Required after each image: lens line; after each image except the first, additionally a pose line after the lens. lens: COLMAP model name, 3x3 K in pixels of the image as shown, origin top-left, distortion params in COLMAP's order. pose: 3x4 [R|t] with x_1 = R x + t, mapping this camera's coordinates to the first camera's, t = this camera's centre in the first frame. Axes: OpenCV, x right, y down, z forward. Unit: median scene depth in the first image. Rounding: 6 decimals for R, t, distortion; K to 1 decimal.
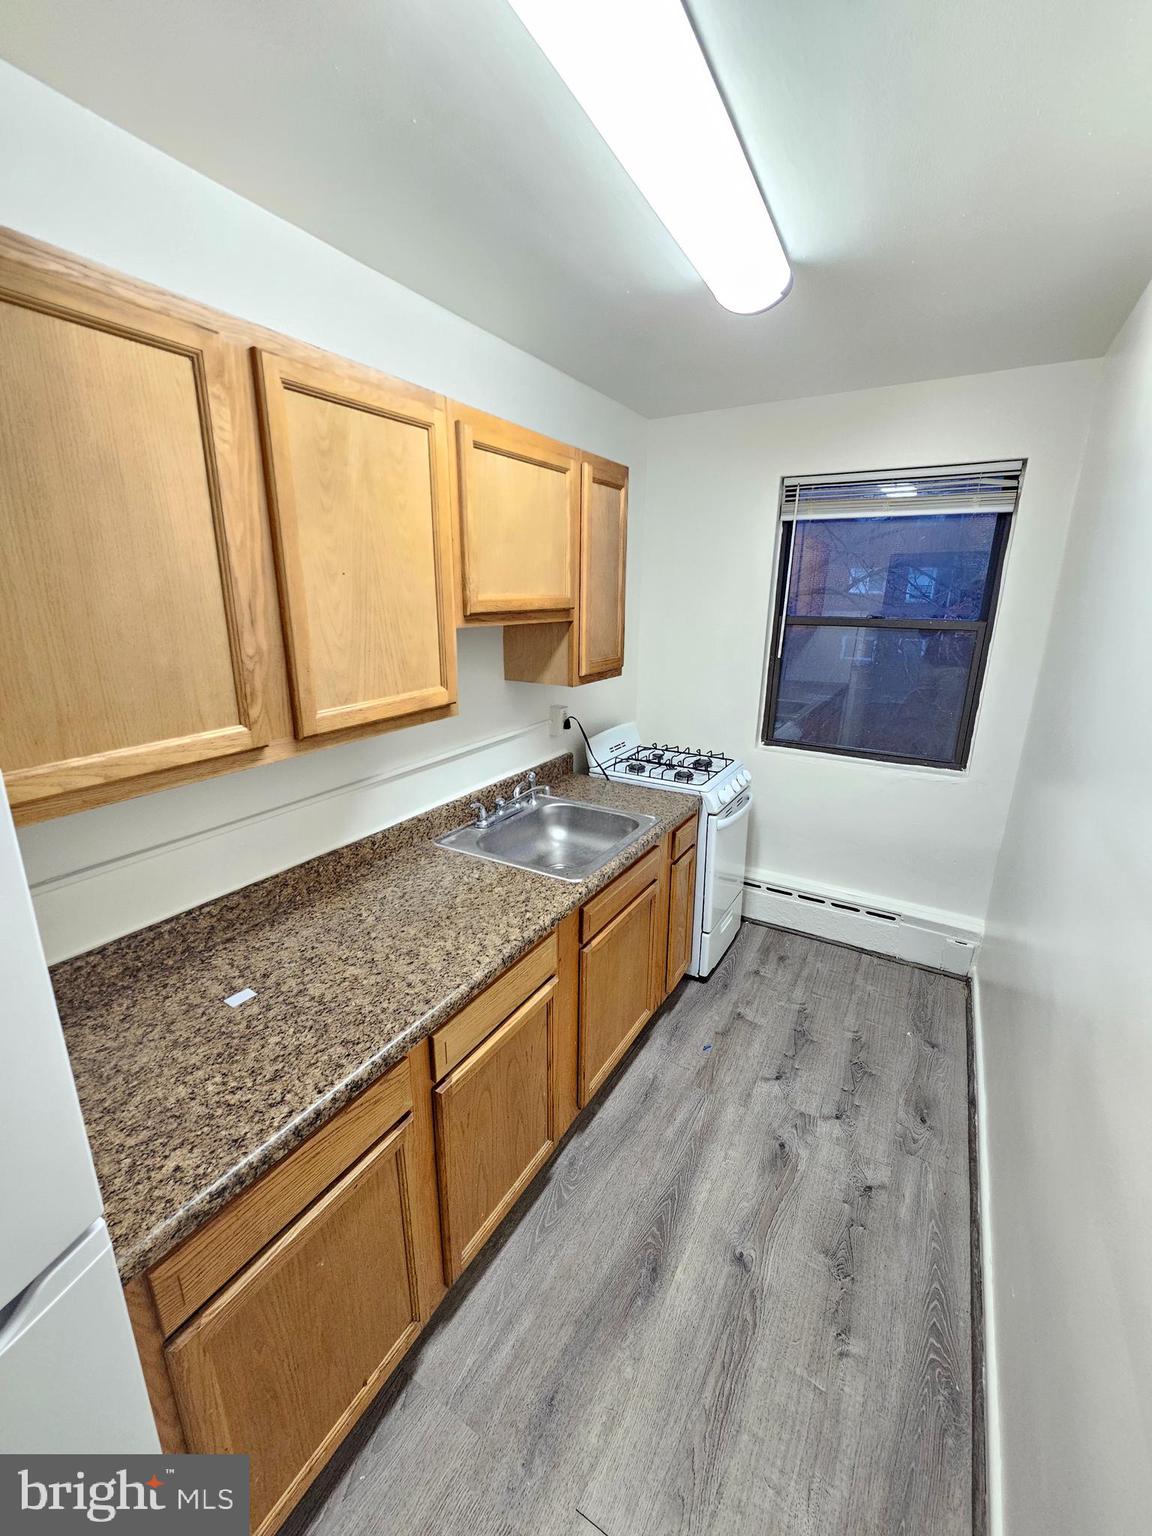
lens RADIAL K [[626.9, 0, 568.6], [0, 626.9, 762.3], [0, 0, 1]] dist [-0.000471, -0.001170]
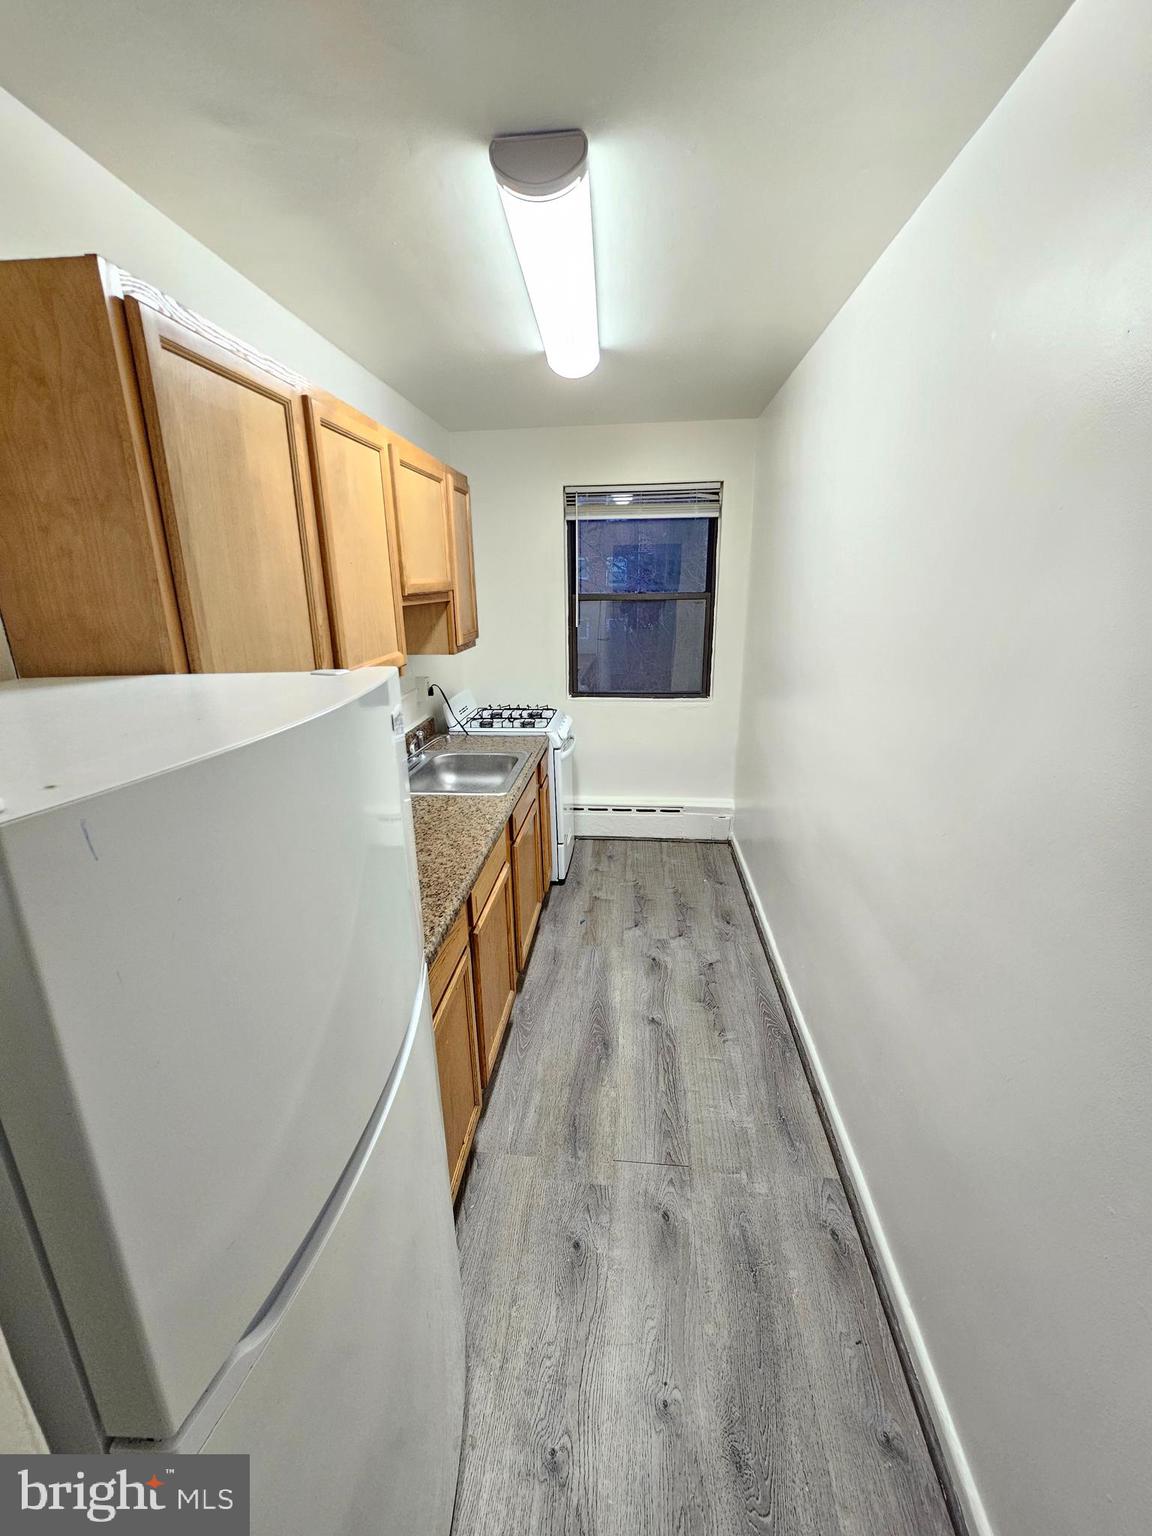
lens RADIAL K [[626.5, 0, 567.5], [0, 626.5, 763.6], [0, 0, 1]] dist [-0.001678, -0.000700]
pose [[0.906341, -0.142262, 0.397878, -0.288407], [0.136903, 0.989693, 0.042008, 0.066208], [-0.399753, 0.016397, 0.916476, -0.204489]]
